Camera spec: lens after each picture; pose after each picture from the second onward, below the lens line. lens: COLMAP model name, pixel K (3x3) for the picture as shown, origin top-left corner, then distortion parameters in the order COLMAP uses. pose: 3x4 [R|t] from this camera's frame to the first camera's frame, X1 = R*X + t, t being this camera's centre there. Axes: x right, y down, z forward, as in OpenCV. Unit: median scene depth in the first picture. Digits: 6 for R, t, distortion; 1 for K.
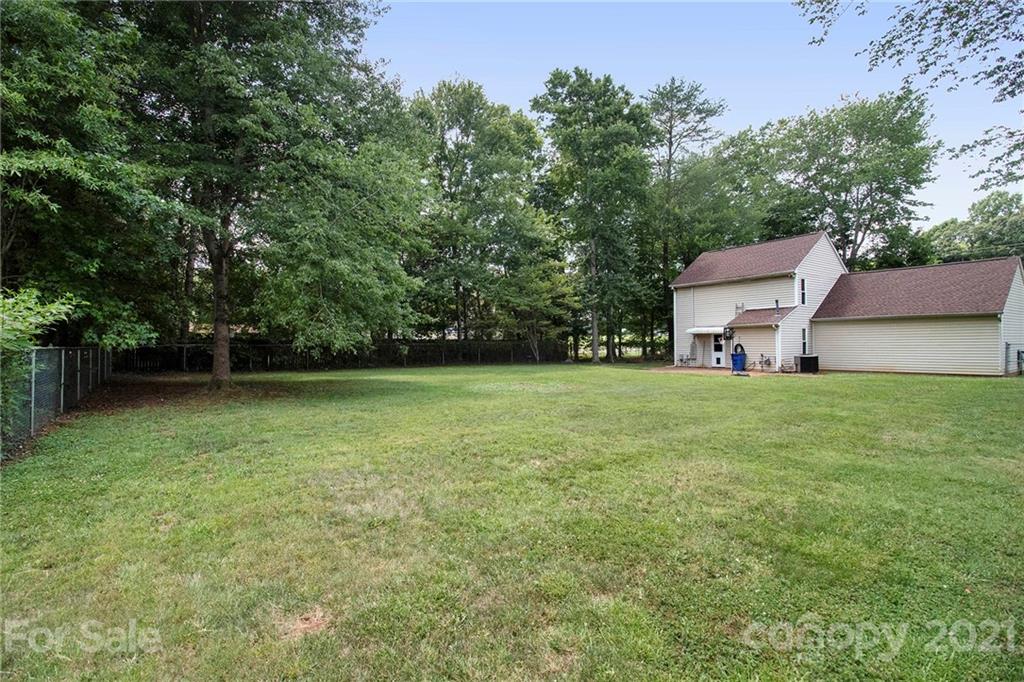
lens RADIAL K [[480.4, 0, 512.0], [0, 480.4, 341.0], [0, 0, 1]] dist [0.003325, -0.014514]
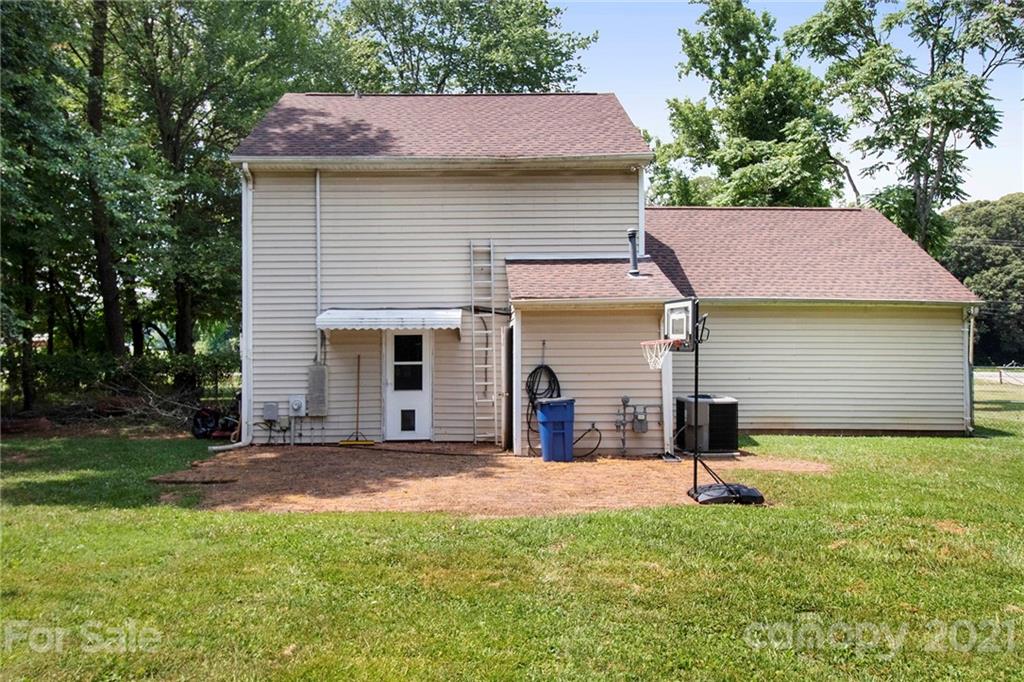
lens RADIAL K [[709.2, 0, 512.0], [0, 709.2, 341.0], [0, 0, 1]] dist [0.087961, 0.000119]
pose [[0.581747, 0.024670, 0.812996, 0.104580], [-0.001742, 0.999575, -0.029085, 0.003848], [-0.813368, 0.015504, 0.581543, 0.759466]]
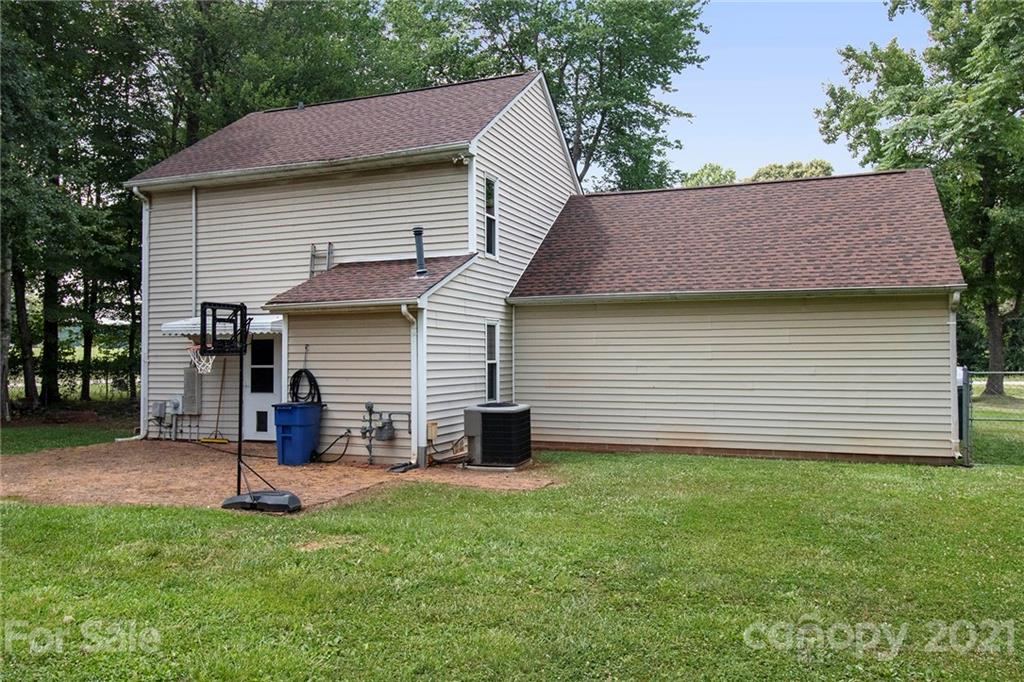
lens RADIAL K [[780.9, 0, 512.0], [0, 780.9, 341.0], [0, 0, 1]] dist [0.039974, 0.000967]
pose [[0.835338, 0.019886, 0.549376, 0.313333], [-0.006695, 0.999639, -0.026005, 0.000103], [-0.549695, 0.018045, 0.835170, 0.524335]]
